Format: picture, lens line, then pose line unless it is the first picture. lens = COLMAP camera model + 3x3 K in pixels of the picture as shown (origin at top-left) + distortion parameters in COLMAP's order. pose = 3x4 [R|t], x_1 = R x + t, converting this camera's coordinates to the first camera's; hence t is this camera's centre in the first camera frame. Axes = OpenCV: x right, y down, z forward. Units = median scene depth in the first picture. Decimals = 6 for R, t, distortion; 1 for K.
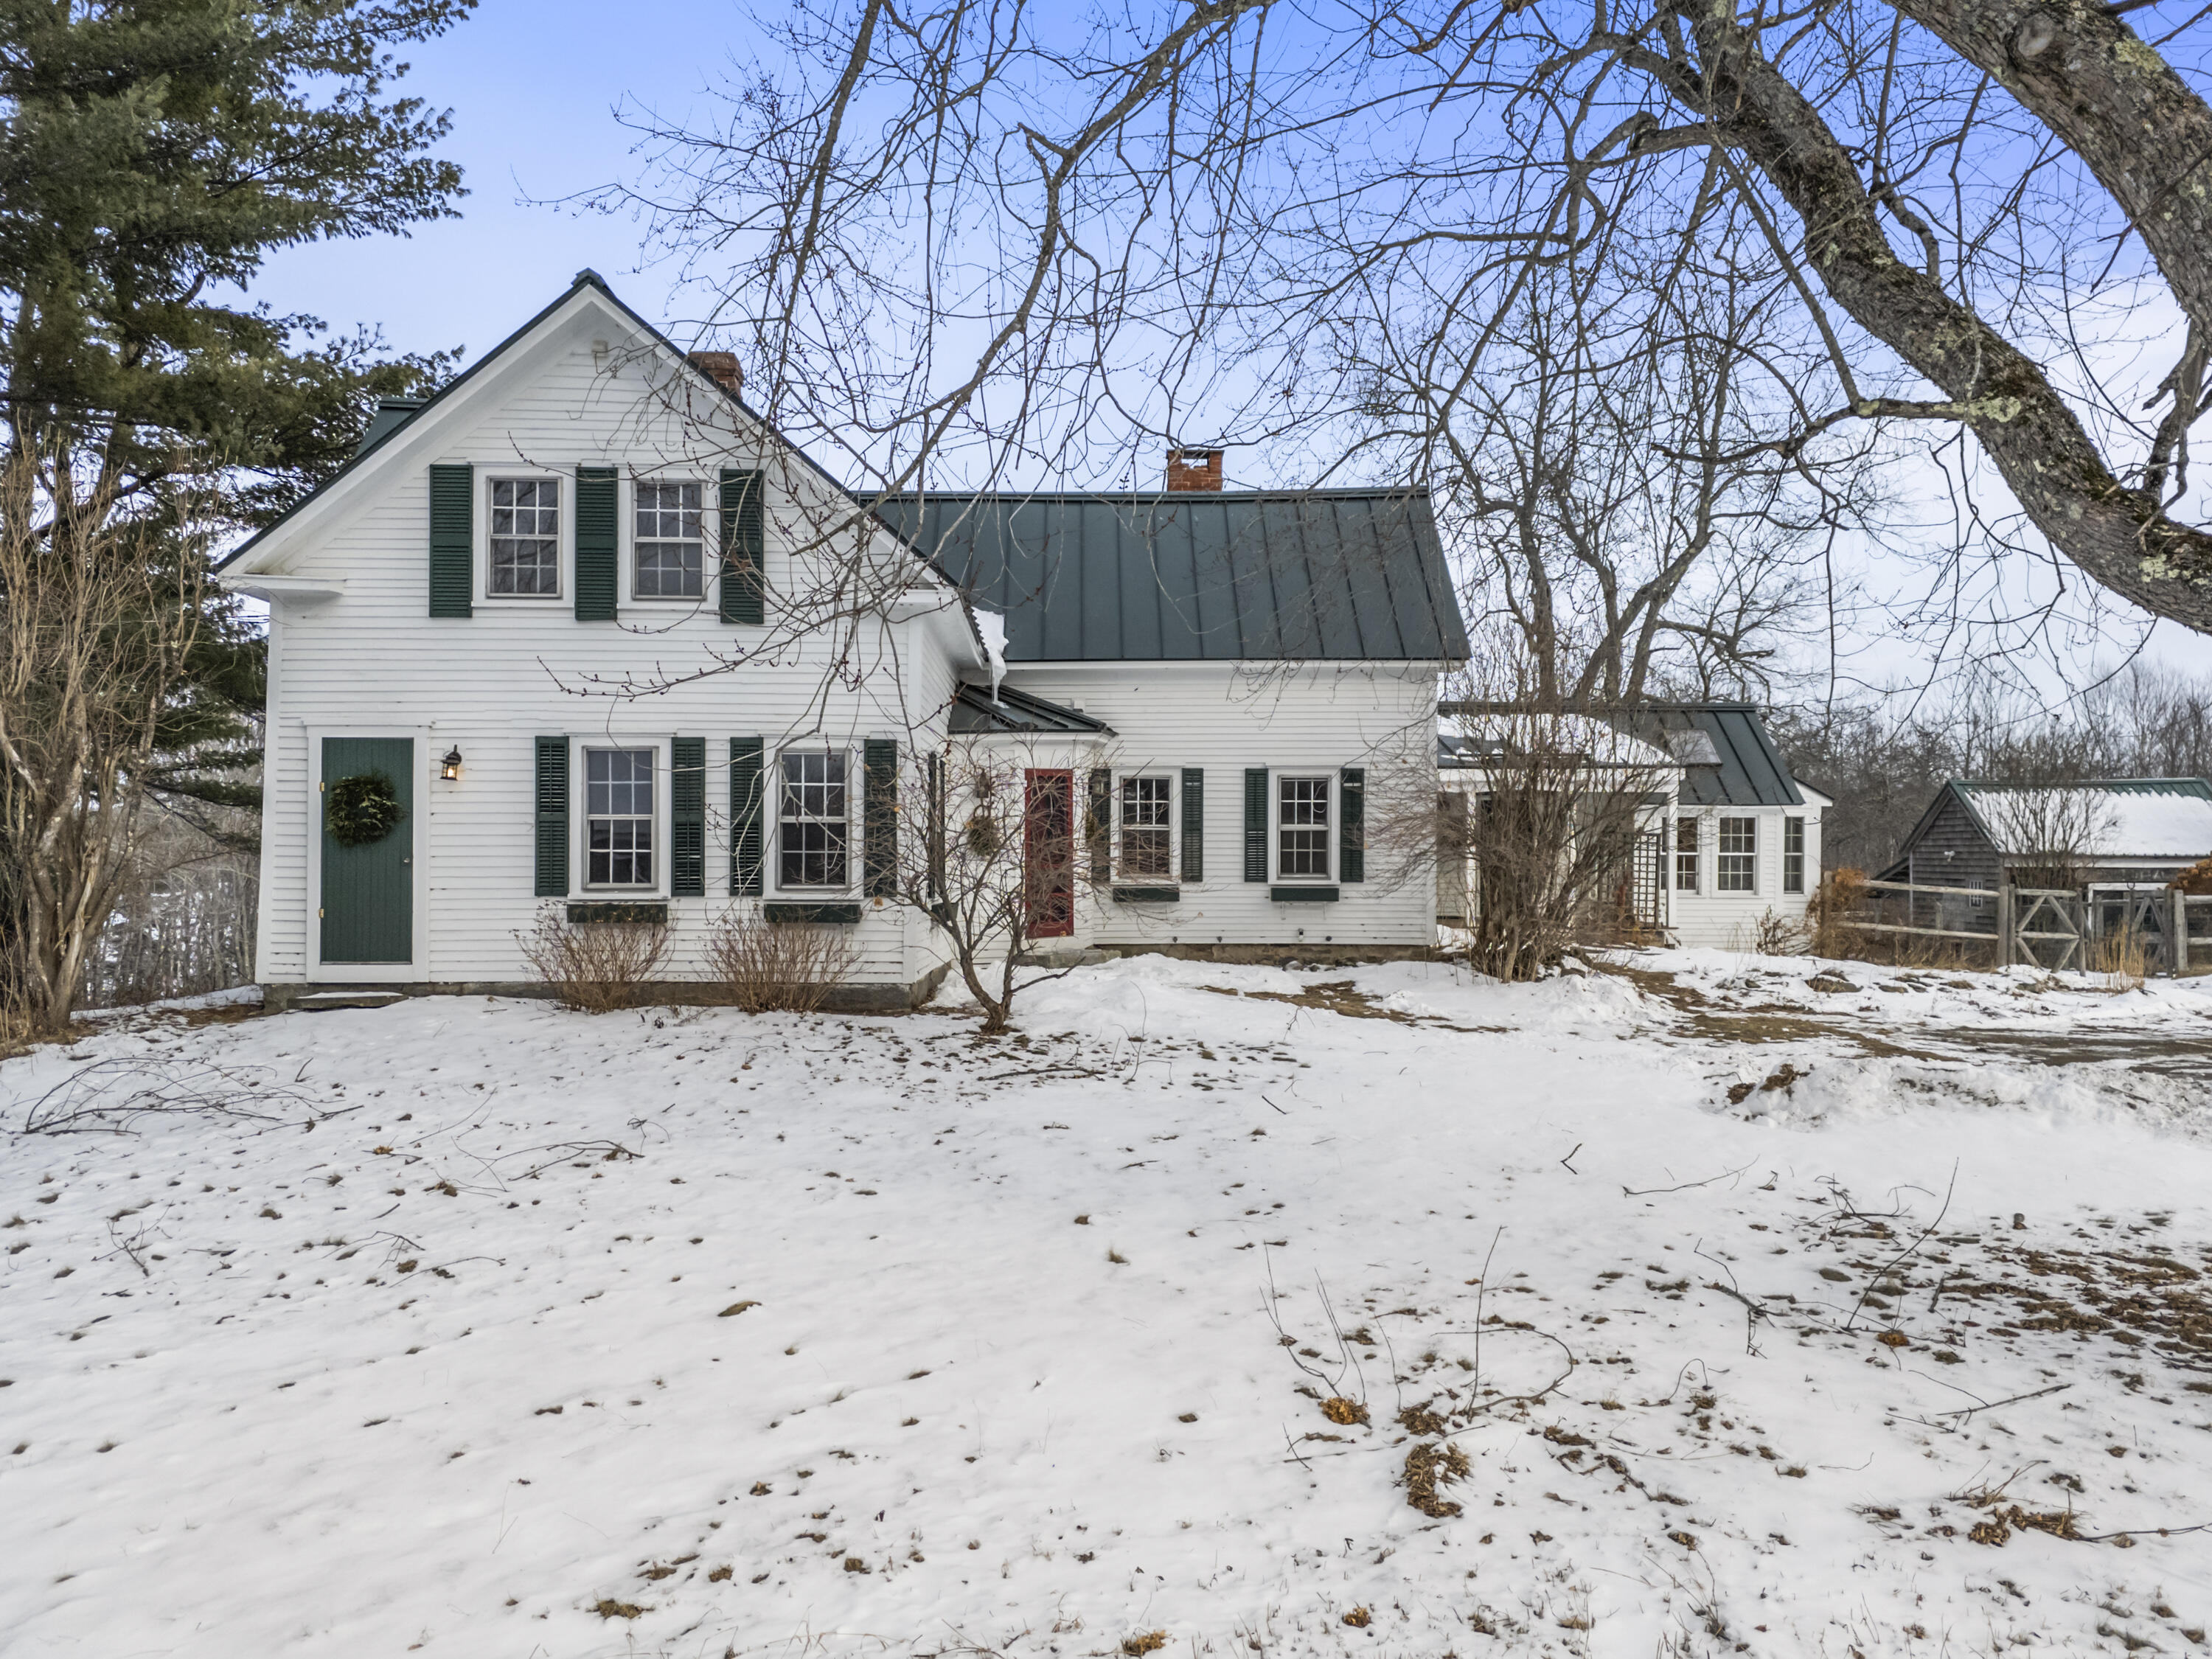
lens RADIAL K [[1583.1, 0, 1105.2], [0, 1583.1, 844.5], [0, 0, 1]] dist [0.032284, -0.008770]
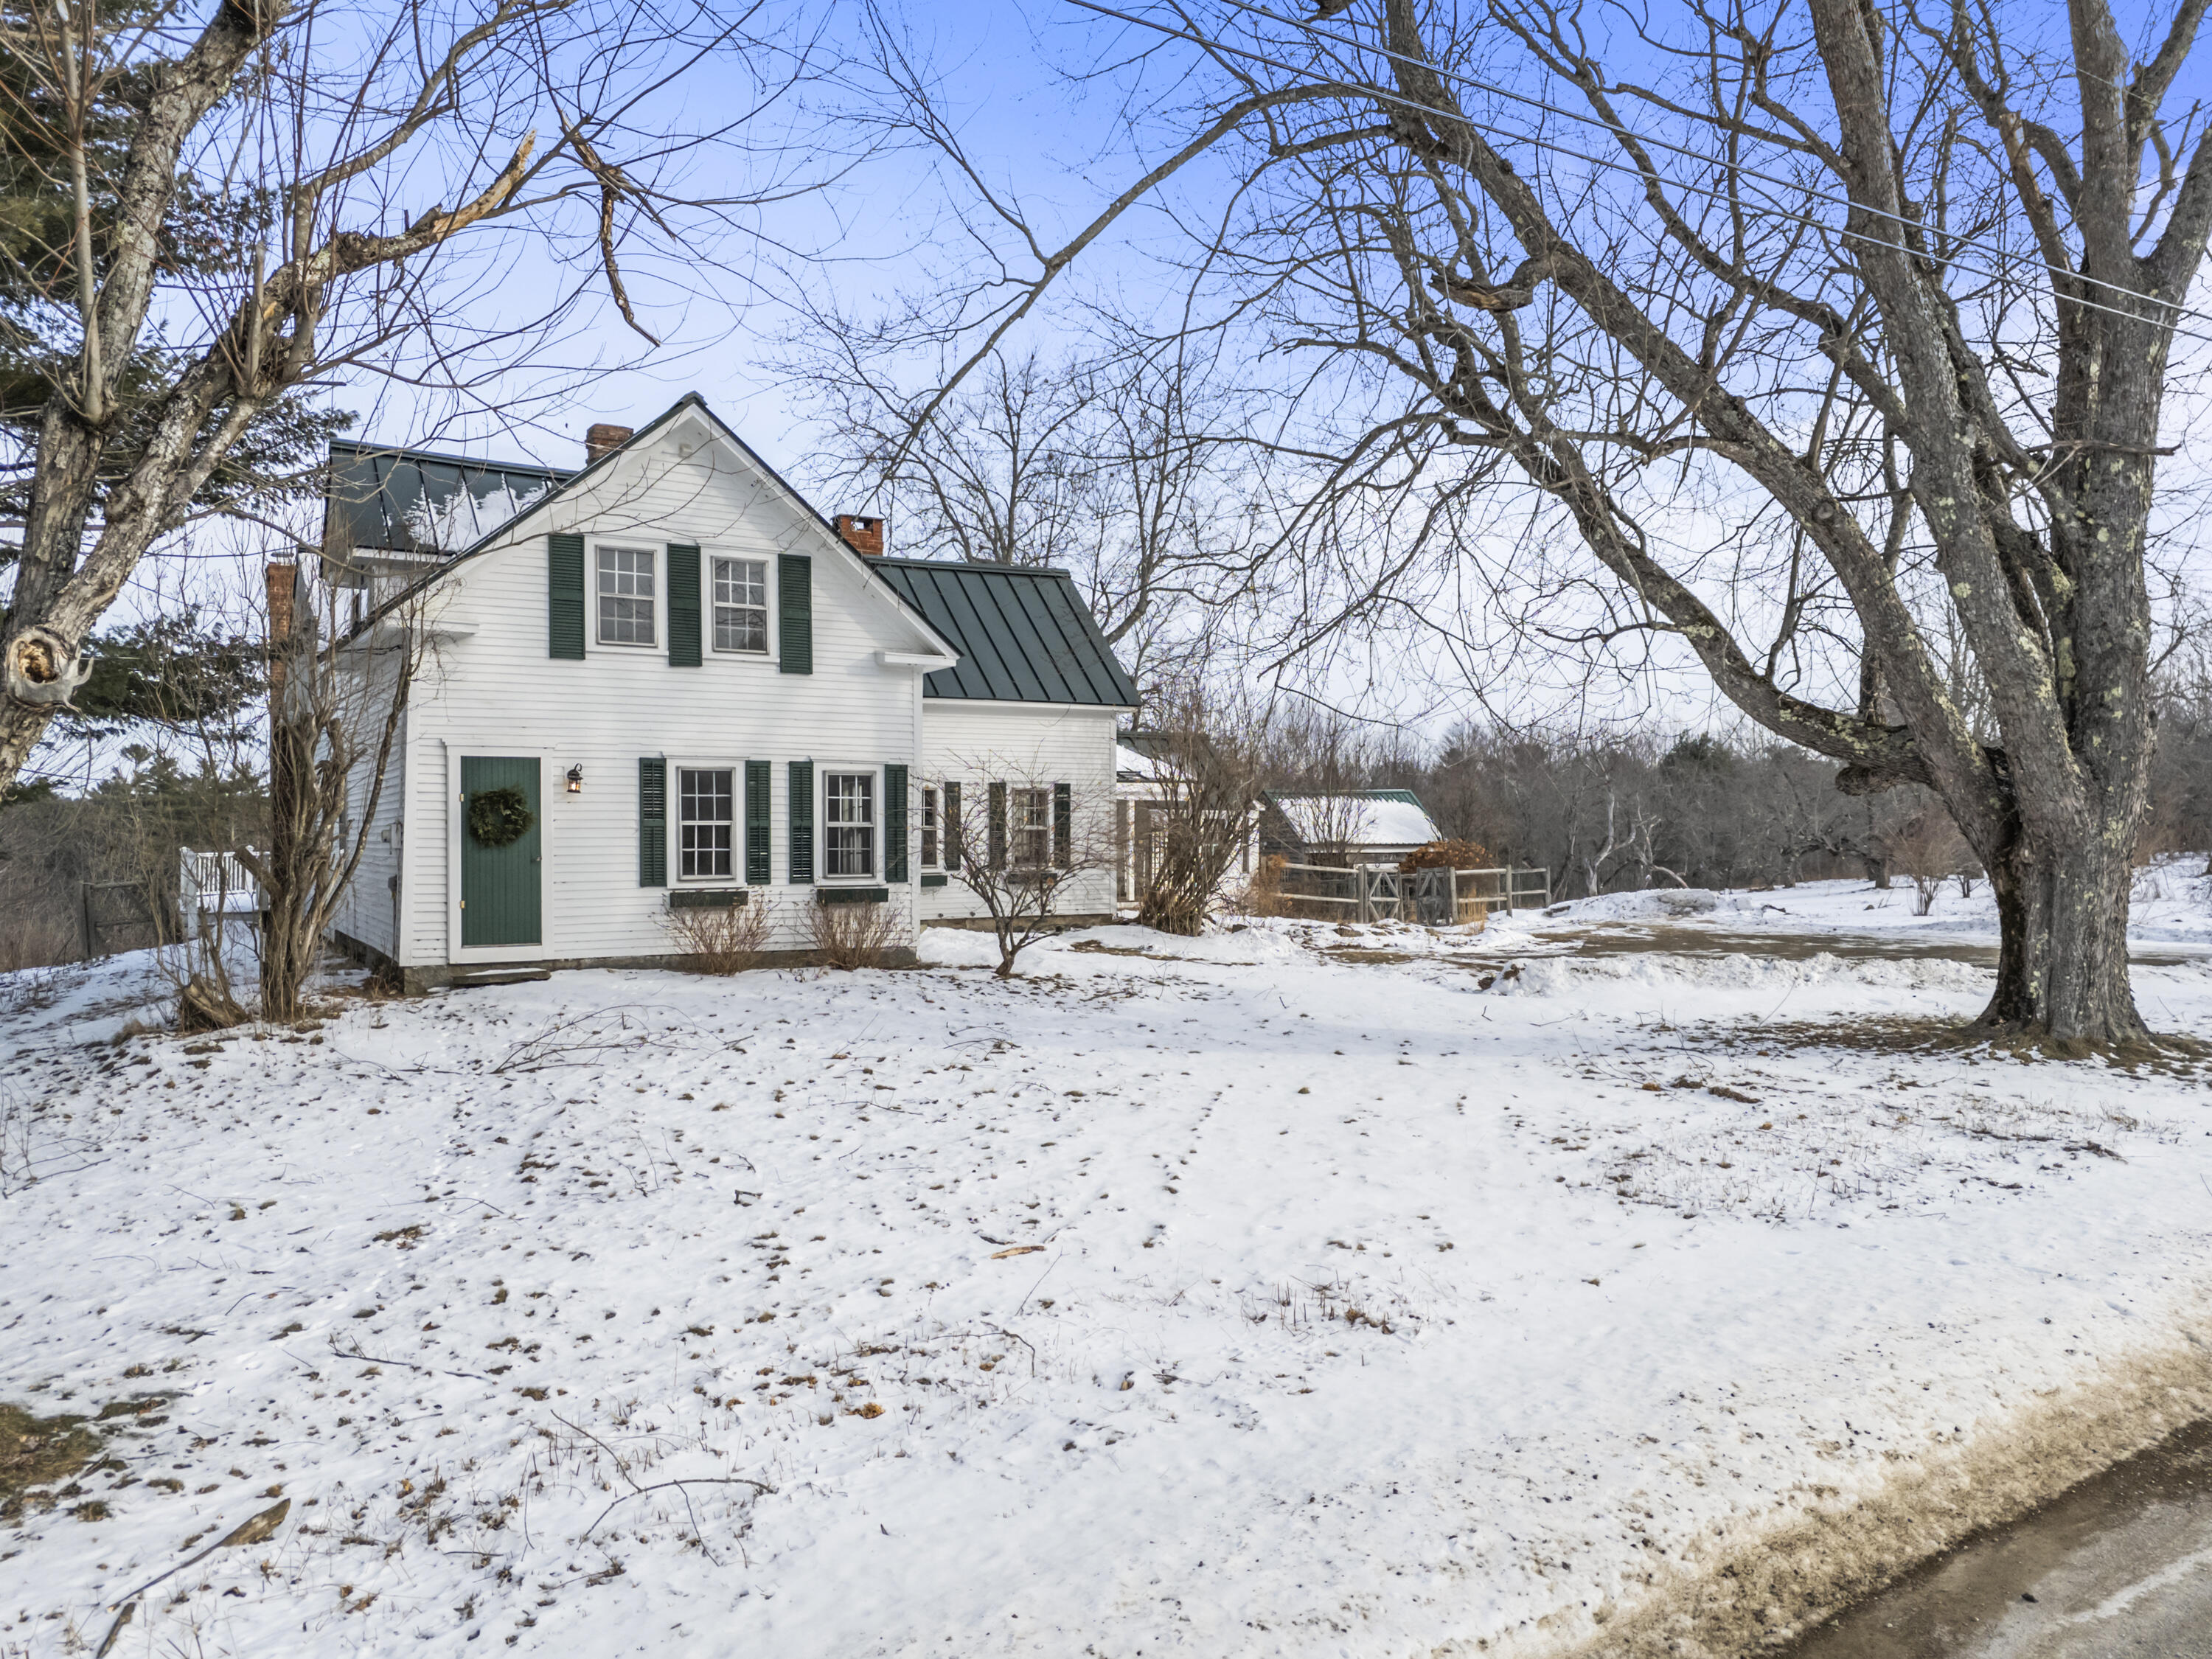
lens RADIAL K [[1518.0, 0, 1106.0], [0, 1518.0, 829.5], [0, 0, 1]] dist [0.048626, -0.000452]
pose [[0.883637, -0.002846, 0.468164, -0.370425], [0.005426, 0.999977, -0.004164, -0.003228], [-0.468141, 0.006220, 0.883632, -0.138067]]
